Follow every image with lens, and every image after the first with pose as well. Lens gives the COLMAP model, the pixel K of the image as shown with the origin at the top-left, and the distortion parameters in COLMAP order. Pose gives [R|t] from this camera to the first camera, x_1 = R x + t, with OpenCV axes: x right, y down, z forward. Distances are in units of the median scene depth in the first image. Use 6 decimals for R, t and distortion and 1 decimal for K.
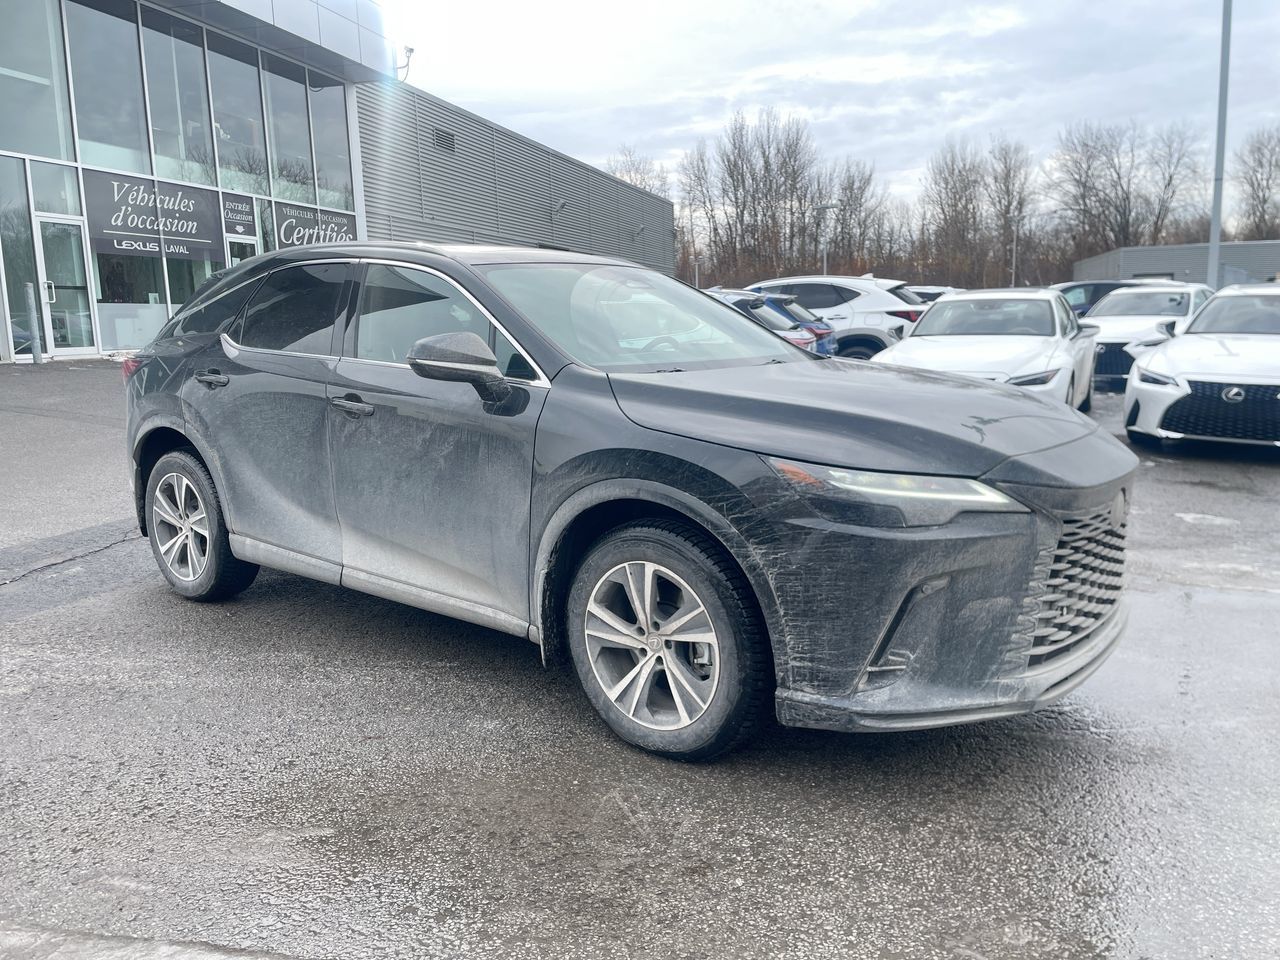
lens RADIAL K [[967.4, 0, 644.2], [0, 967.4, 486.6], [0, 0, 1]] dist [0.098642, -0.127822]
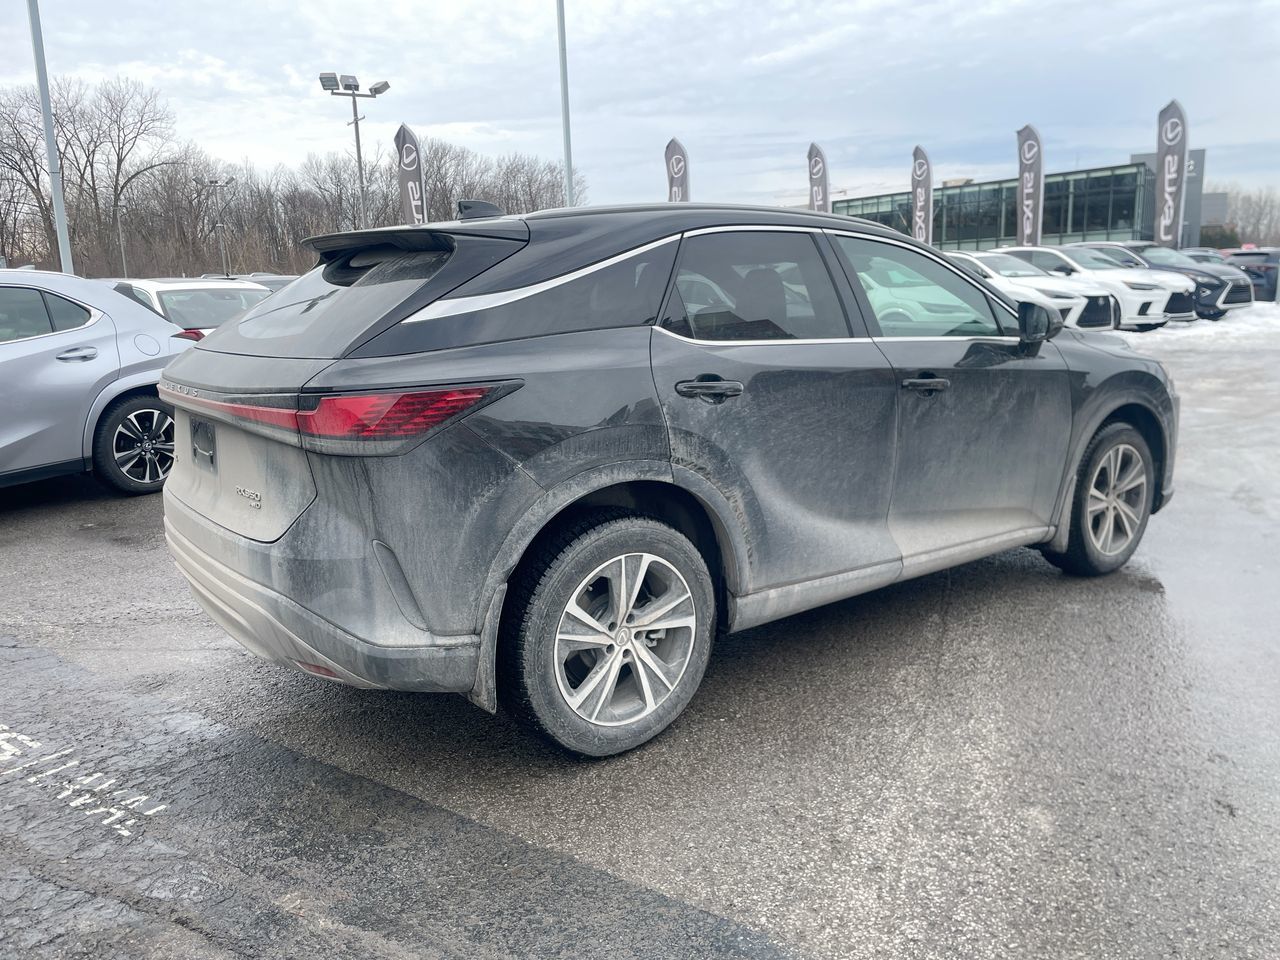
lens RADIAL K [[967.4, 0, 647.8], [0, 967.4, 474.0], [0, 0, 1]] dist [0.098642, -0.127822]
pose [[0.244381, -0.177834, 0.953233, -1.306606], [0.189256, 0.972882, 0.132980, -0.176890], [-0.951031, 0.147907, 0.271410, 1.013473]]
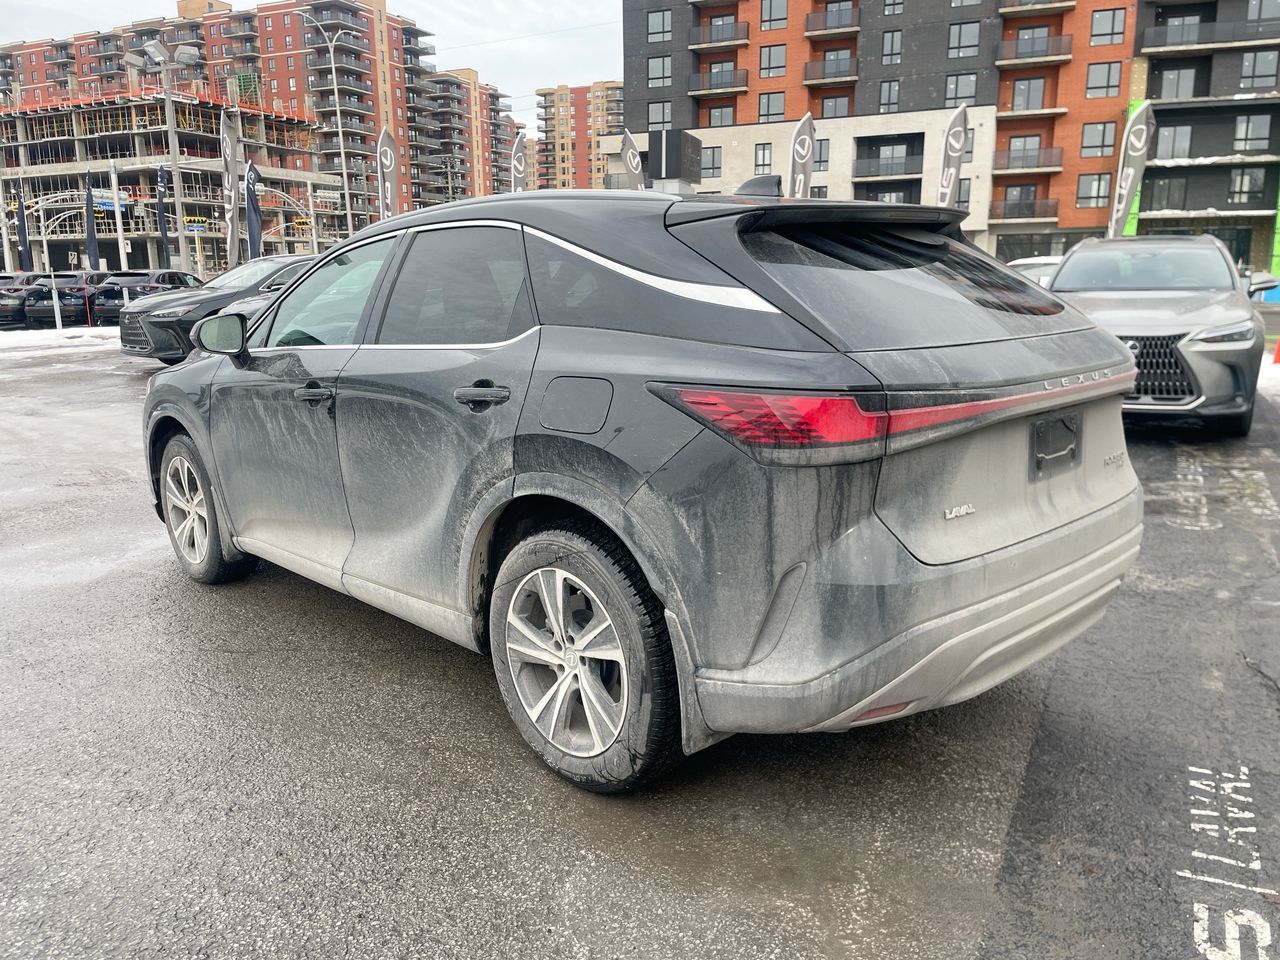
lens RADIAL K [[967.4, 0, 631.6], [0, 967.4, 483.5], [0, 0, 1]] dist [0.098642, -0.127822]
pose [[-0.989960, 0.002031, 0.141333, -0.433238], [0.054228, 0.928839, 0.366493, -0.403054], [-0.130532, 0.370477, -0.919624, 2.244678]]
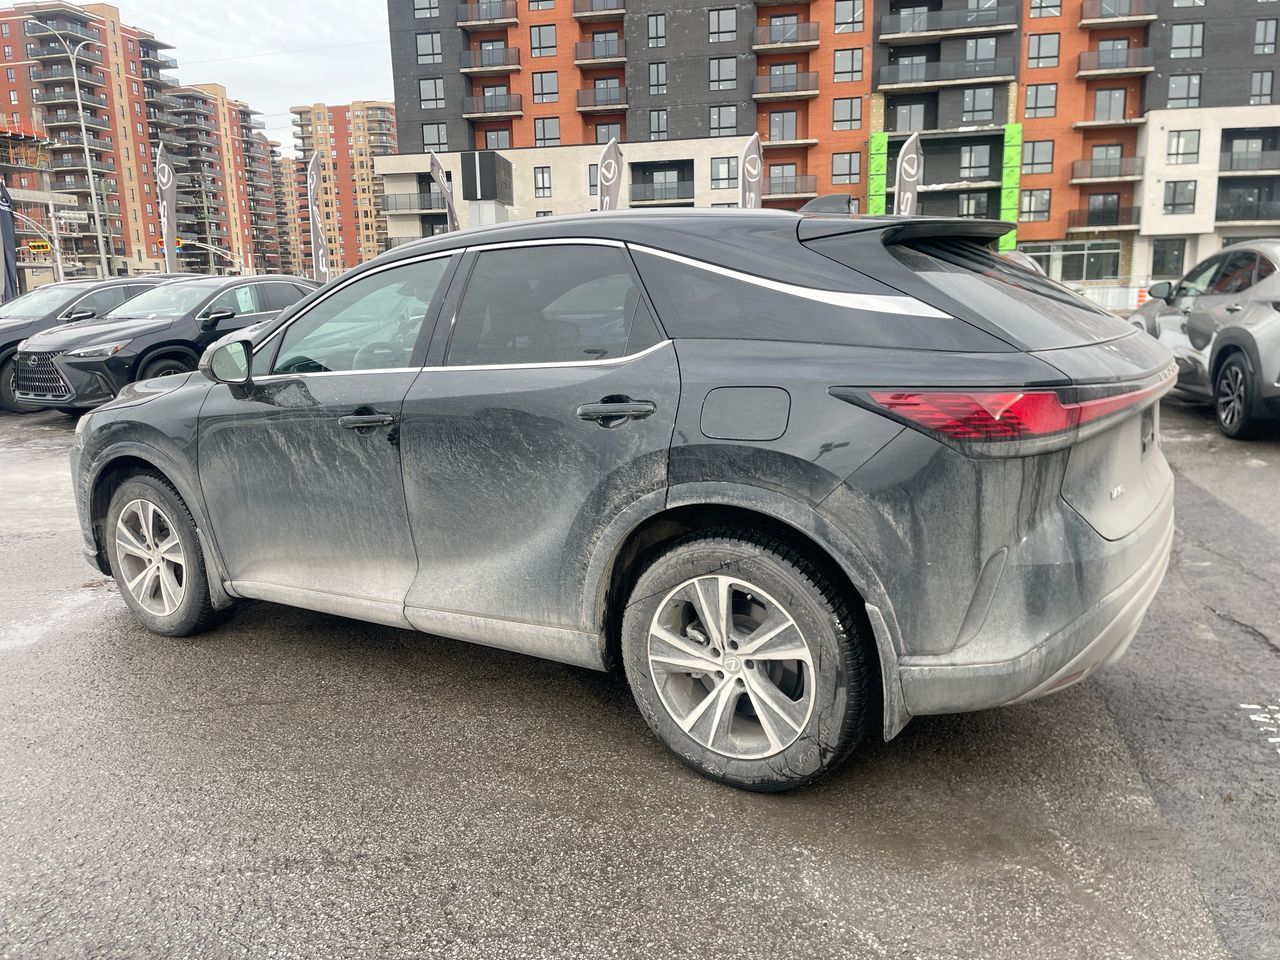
lens RADIAL K [[967.4, 0, 630.8], [0, 967.4, 474.0], [0, 0, 1]] dist [0.098642, -0.127822]
pose [[-0.994776, 0.065151, -0.078583, -0.163405], [0.033812, 0.936679, 0.348552, -0.412875], [0.096315, 0.344075, -0.933989, 2.264287]]
